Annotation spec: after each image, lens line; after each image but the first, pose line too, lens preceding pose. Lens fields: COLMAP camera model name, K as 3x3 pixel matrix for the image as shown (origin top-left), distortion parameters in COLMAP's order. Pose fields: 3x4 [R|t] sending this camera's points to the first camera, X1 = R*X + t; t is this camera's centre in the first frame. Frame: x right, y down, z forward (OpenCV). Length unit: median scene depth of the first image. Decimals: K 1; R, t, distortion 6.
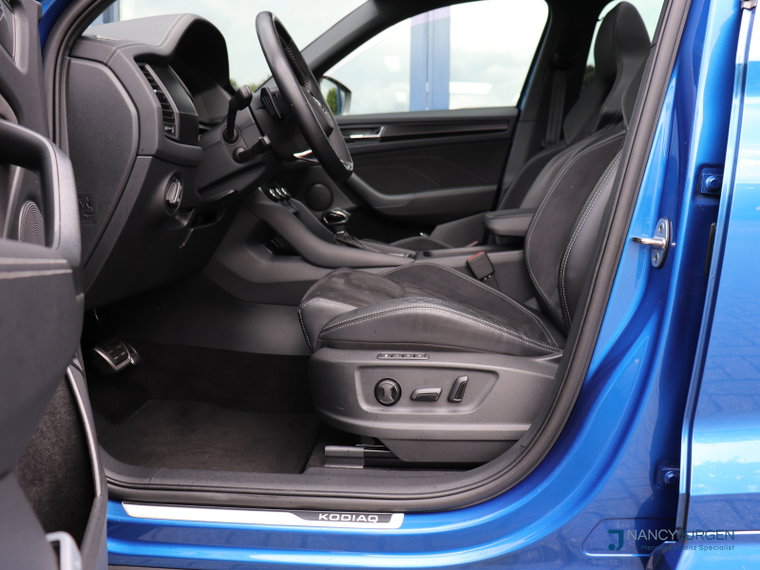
lens RADIAL K [[724.5, 0, 380.0], [0, 724.5, 285.0], [0, 0, 1]] dist [-0.166365, 0.152087]
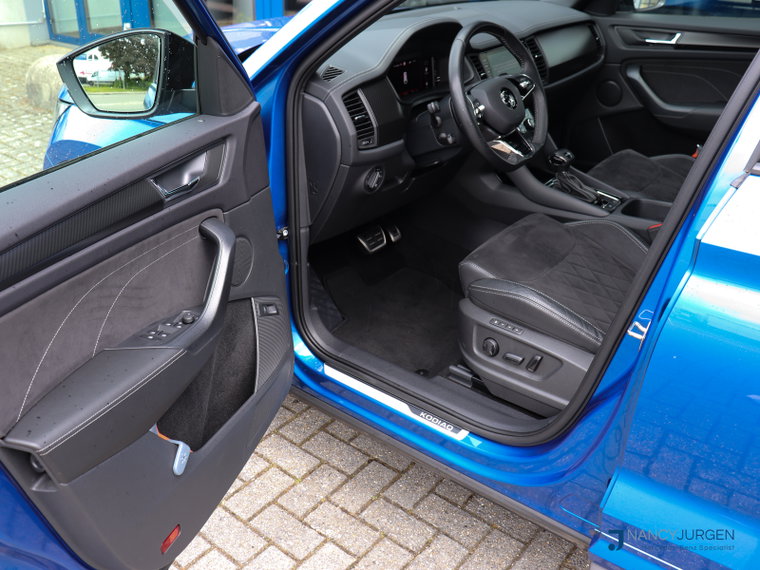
lens RADIAL K [[724.5, 0, 380.0], [0, 724.5, 285.0], [0, 0, 1]] dist [-0.166365, 0.152087]
pose [[0.816079, 0.281128, -0.504959, 0.455043], [-0.076680, 0.918664, 0.387527, -0.438841], [0.572832, -0.277532, 0.771259, -0.157317]]
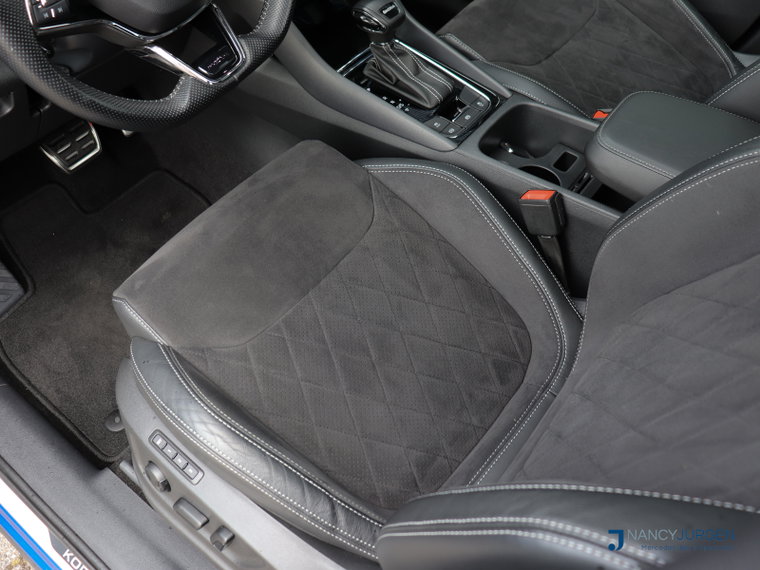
lens RADIAL K [[708.3, 0, 380.0], [0, 708.3, 285.0], [0, 0, 1]] dist [-0.157175, 0.125213]
pose [[0.819787, 0.461222, -0.339445, 0.310460], [-0.087998, 0.687159, 0.721158, -0.464296], [0.565867, -0.561326, 0.603910, 0.716415]]
